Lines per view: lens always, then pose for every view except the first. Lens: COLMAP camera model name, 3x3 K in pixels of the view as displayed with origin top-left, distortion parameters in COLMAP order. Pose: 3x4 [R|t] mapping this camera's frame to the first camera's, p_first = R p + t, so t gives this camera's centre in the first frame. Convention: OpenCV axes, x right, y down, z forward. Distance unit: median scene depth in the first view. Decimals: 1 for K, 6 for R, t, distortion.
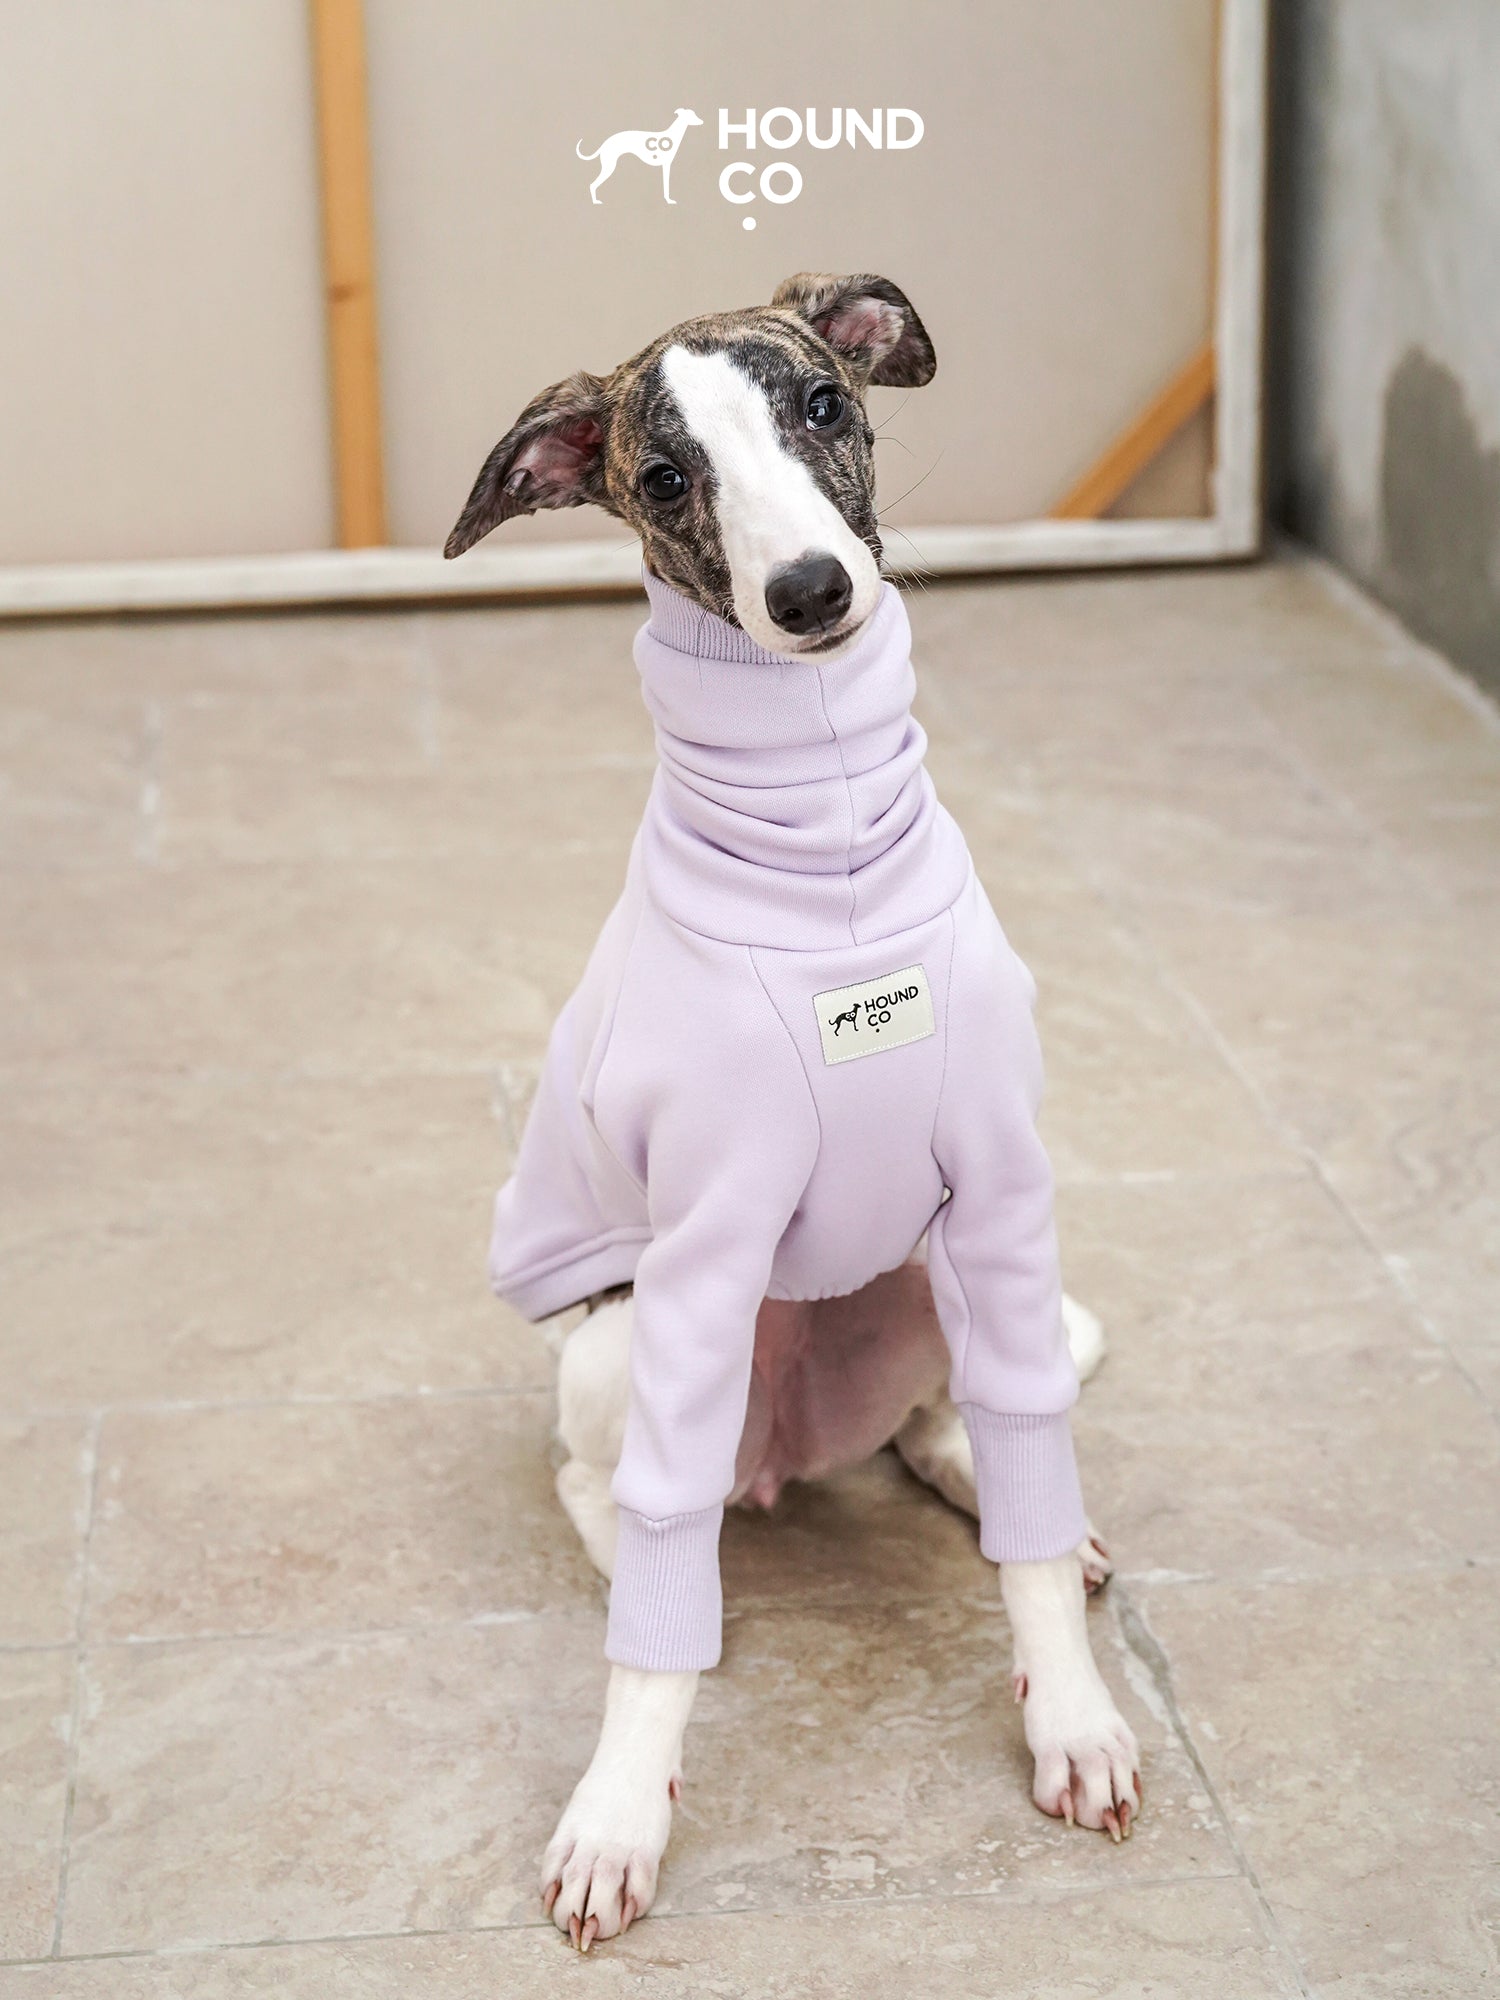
lens RADIAL K [[3602.7, 0, 750.0], [0, 3602.7, 1000.0], [0, 0, 1]] dist [0.025172, -0.032606]
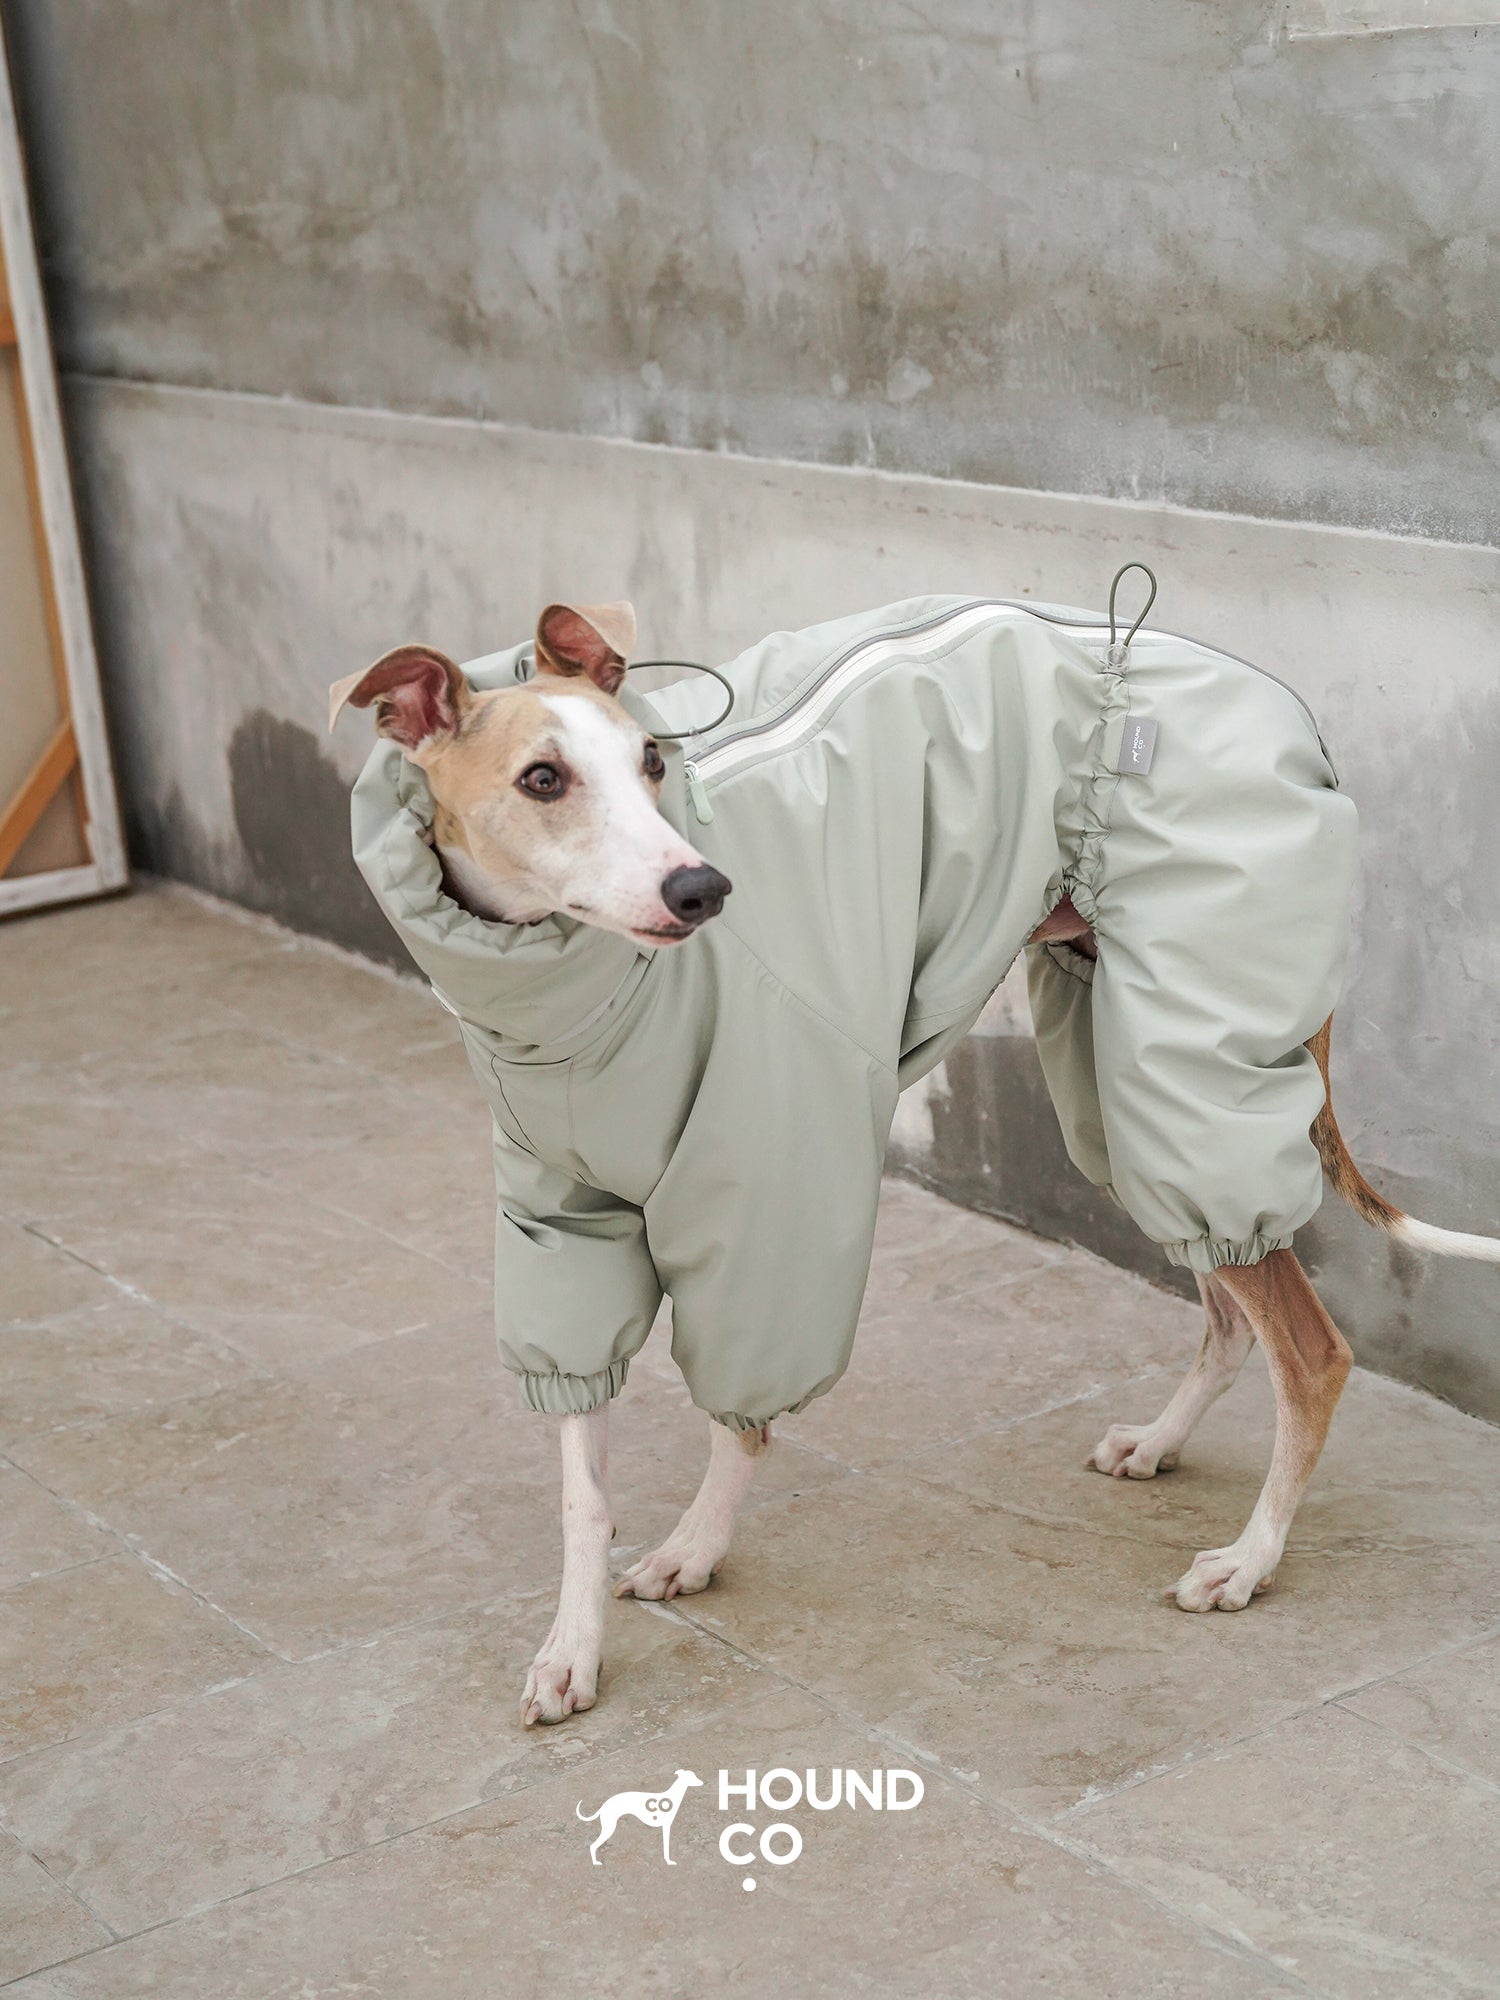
lens RADIAL K [[3602.7, 0, 750.0], [0, 3602.7, 1000.0], [0, 0, 1]] dist [0.025172, -0.032606]
pose [[0.870736, -0.166198, 0.462815, -0.496989], [0.201450, 0.979115, -0.027404, -0.013831], [-0.448595, 0.117095, 0.886031, -0.388124]]
